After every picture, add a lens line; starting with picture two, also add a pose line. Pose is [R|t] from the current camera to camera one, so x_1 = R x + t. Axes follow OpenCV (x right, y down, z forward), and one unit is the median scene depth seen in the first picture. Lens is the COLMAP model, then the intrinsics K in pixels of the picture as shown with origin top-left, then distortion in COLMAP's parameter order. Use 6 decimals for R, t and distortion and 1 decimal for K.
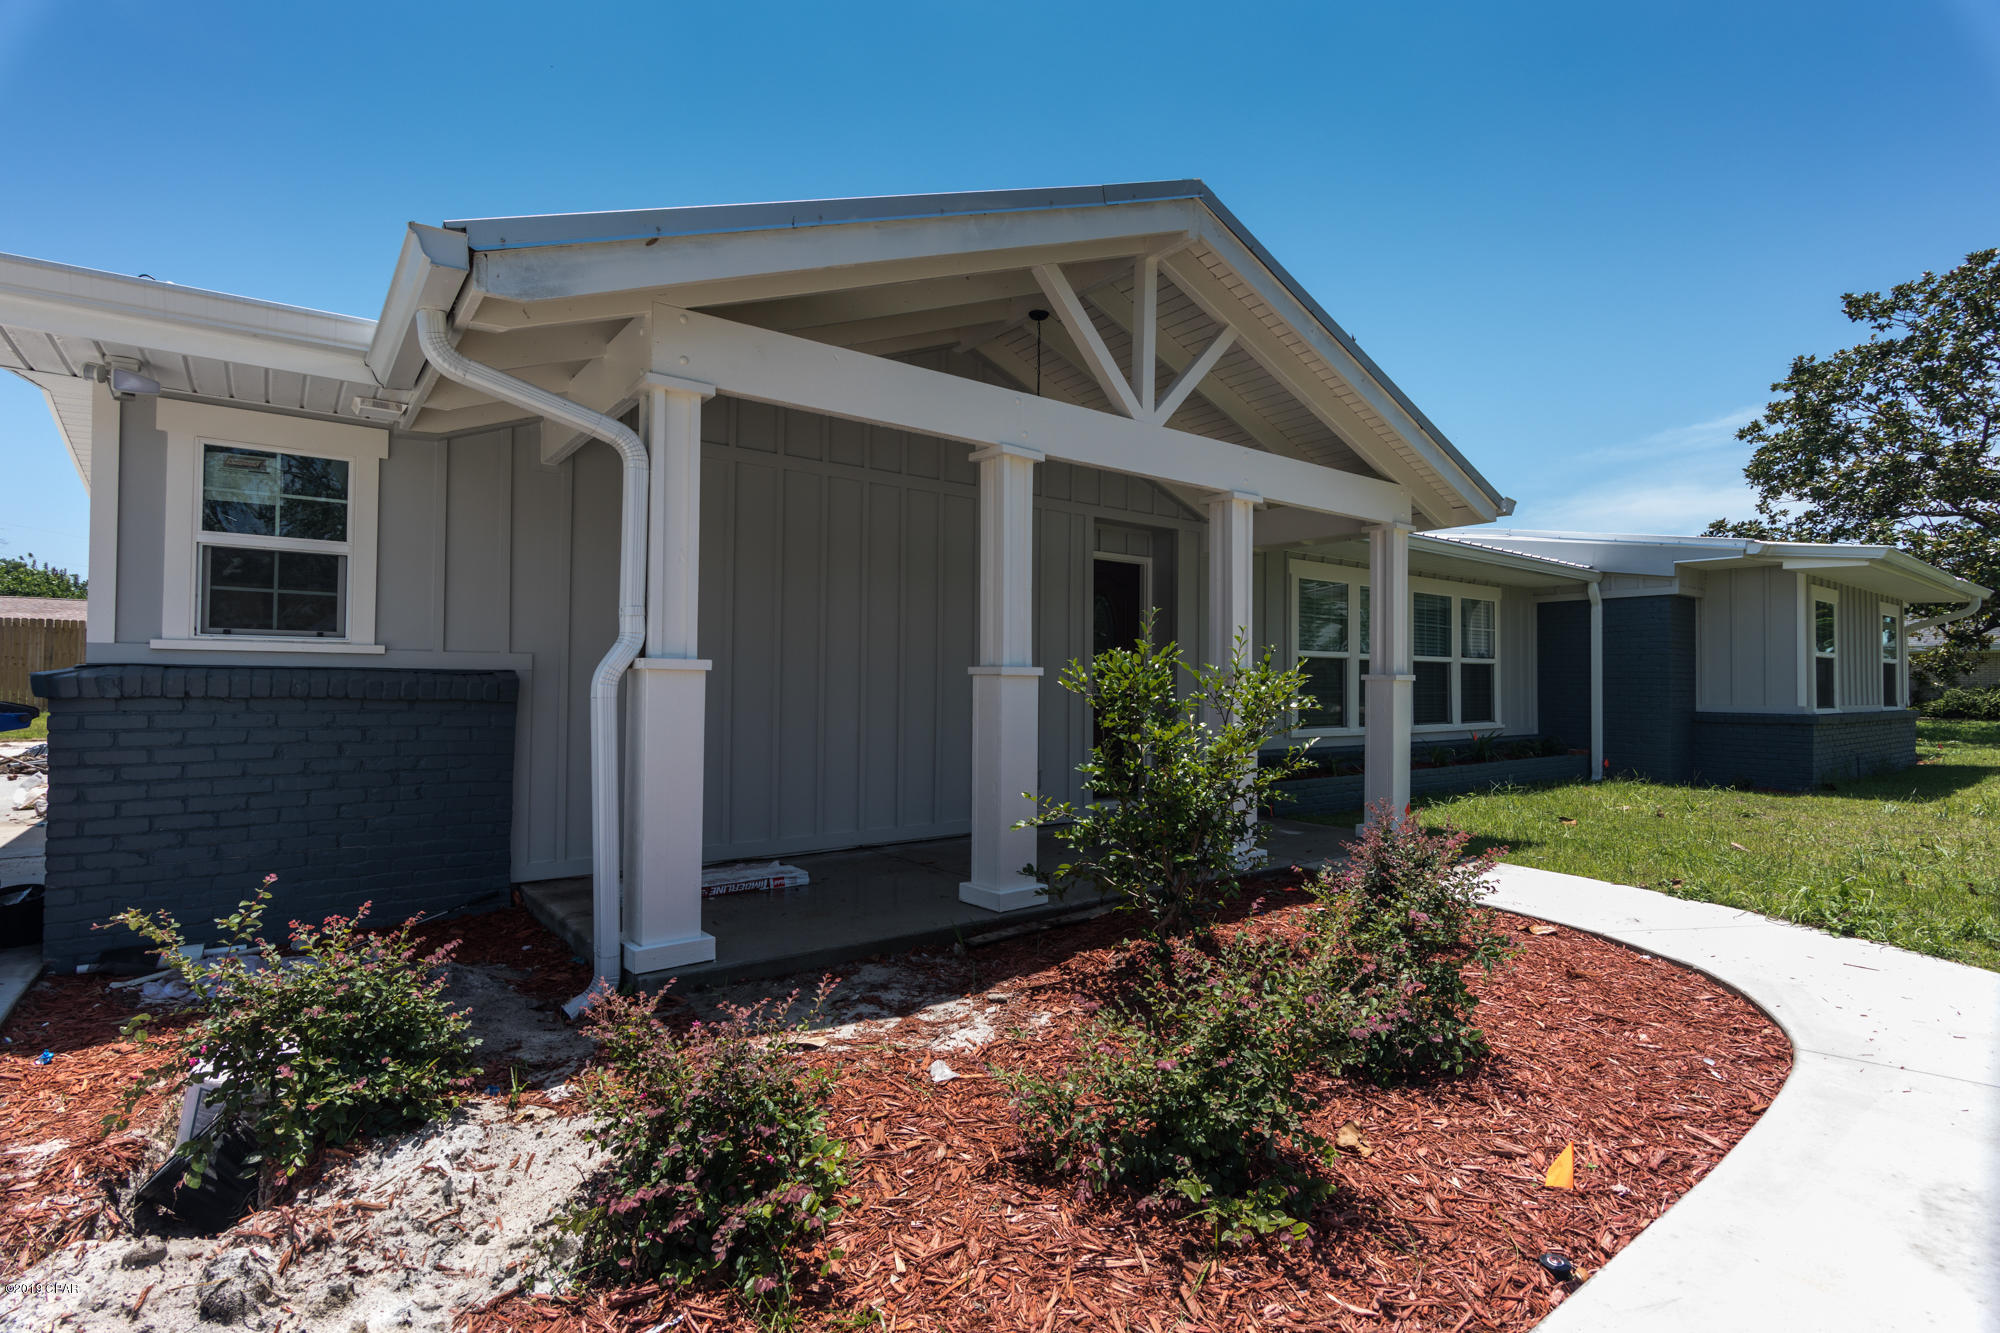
lens RADIAL K [[959.6, 0, 992.4], [0, 959.6, 670.5], [0, 0, 1]] dist [0.001264, 0.000522]
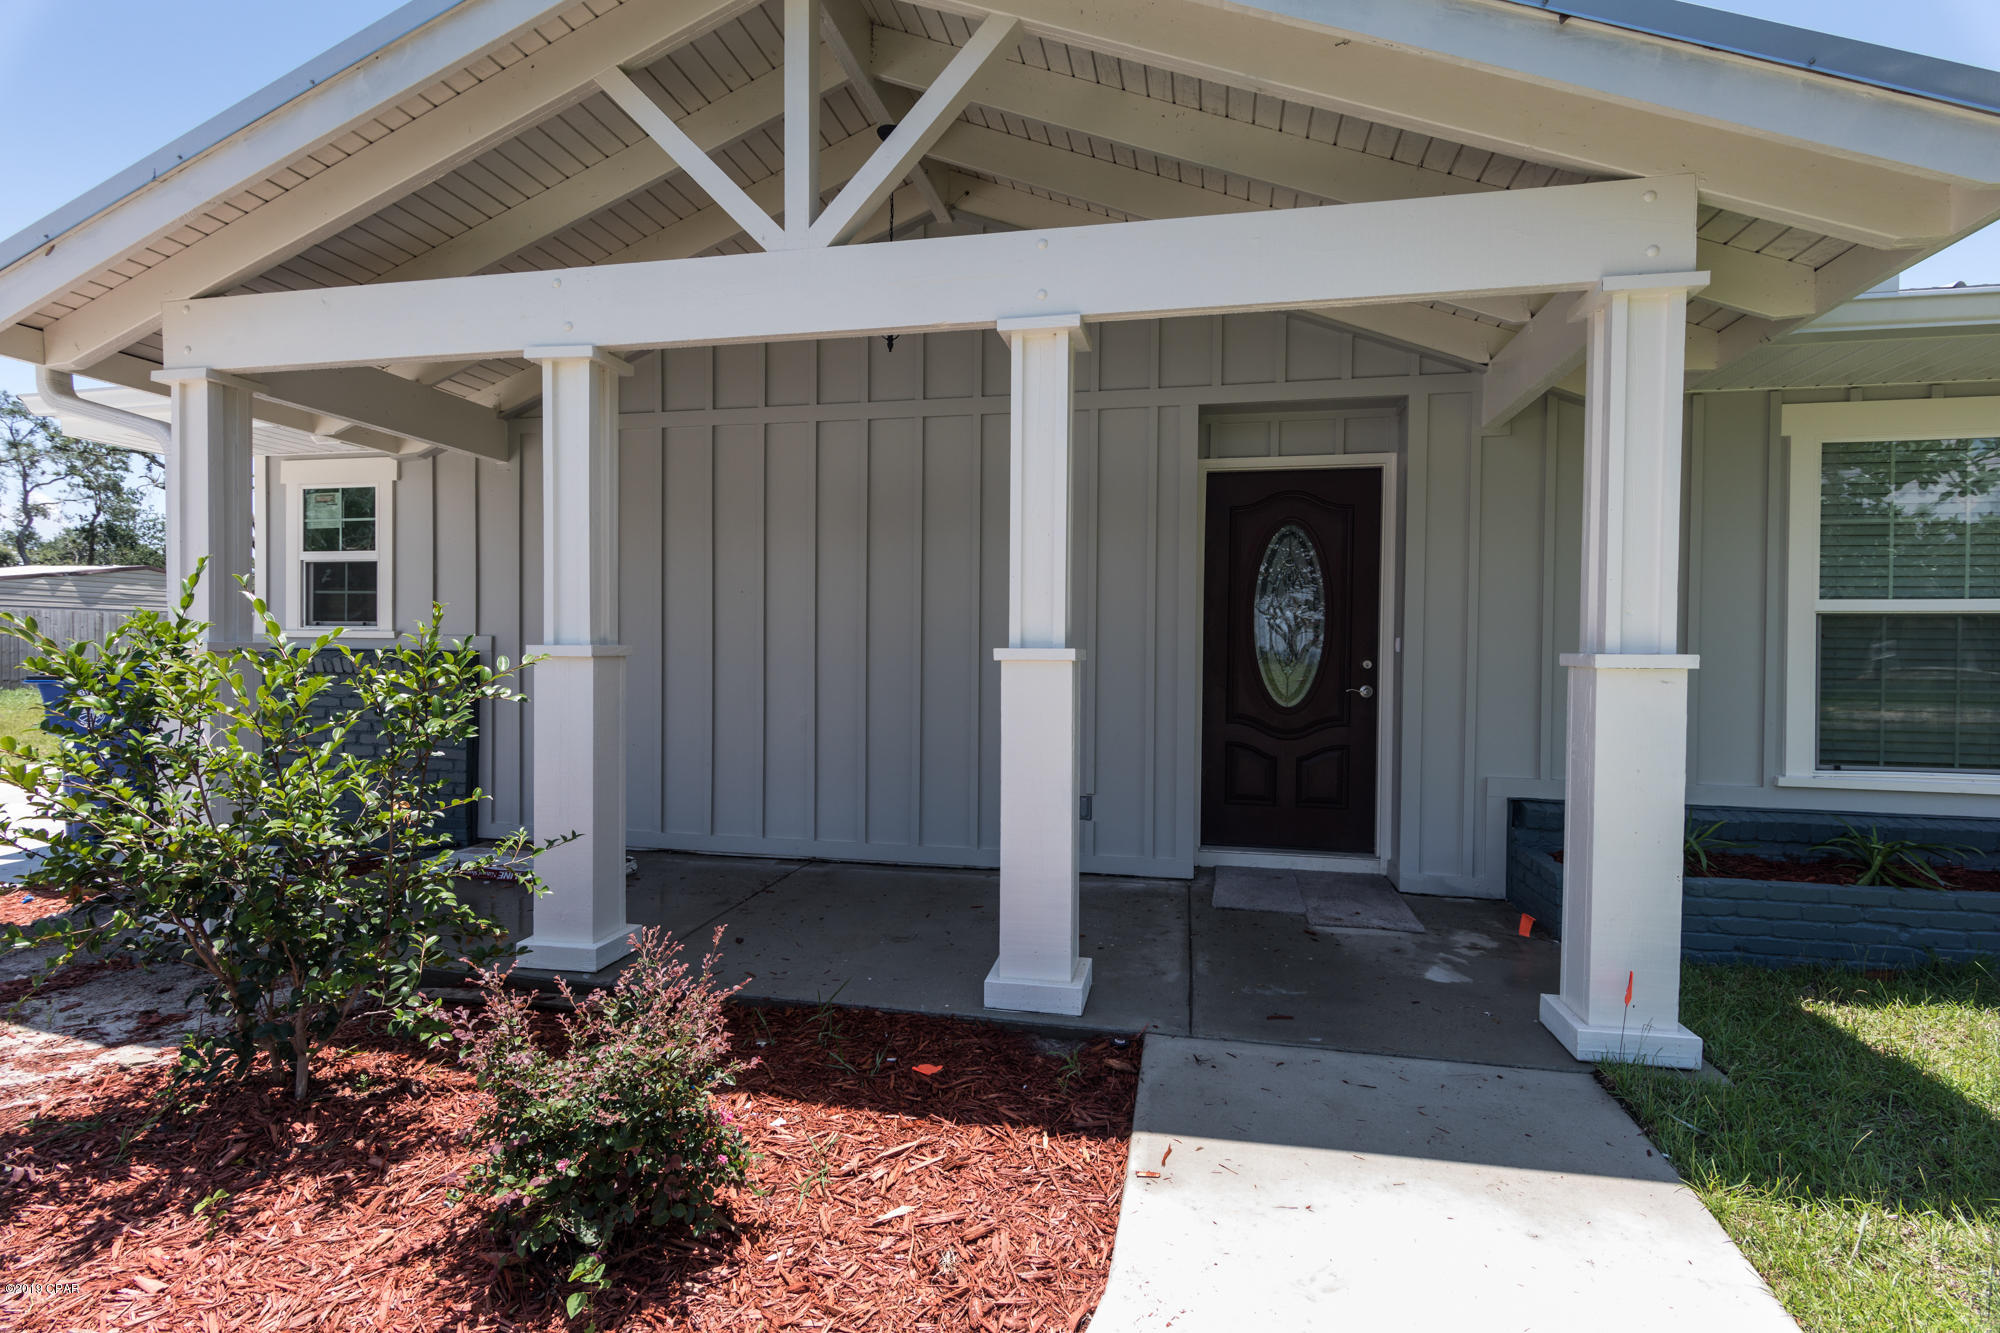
lens RADIAL K [[1013.6, 0, 995.0], [0, 1013.6, 687.2], [0, 0, 1]] dist [0.000211, 0.000197]
pose [[0.657512, 0.022268, -0.753115, 0.754242], [0.015684, 0.998942, 0.043230, -0.001001], [0.753281, -0.040236, 0.656467, 0.661326]]
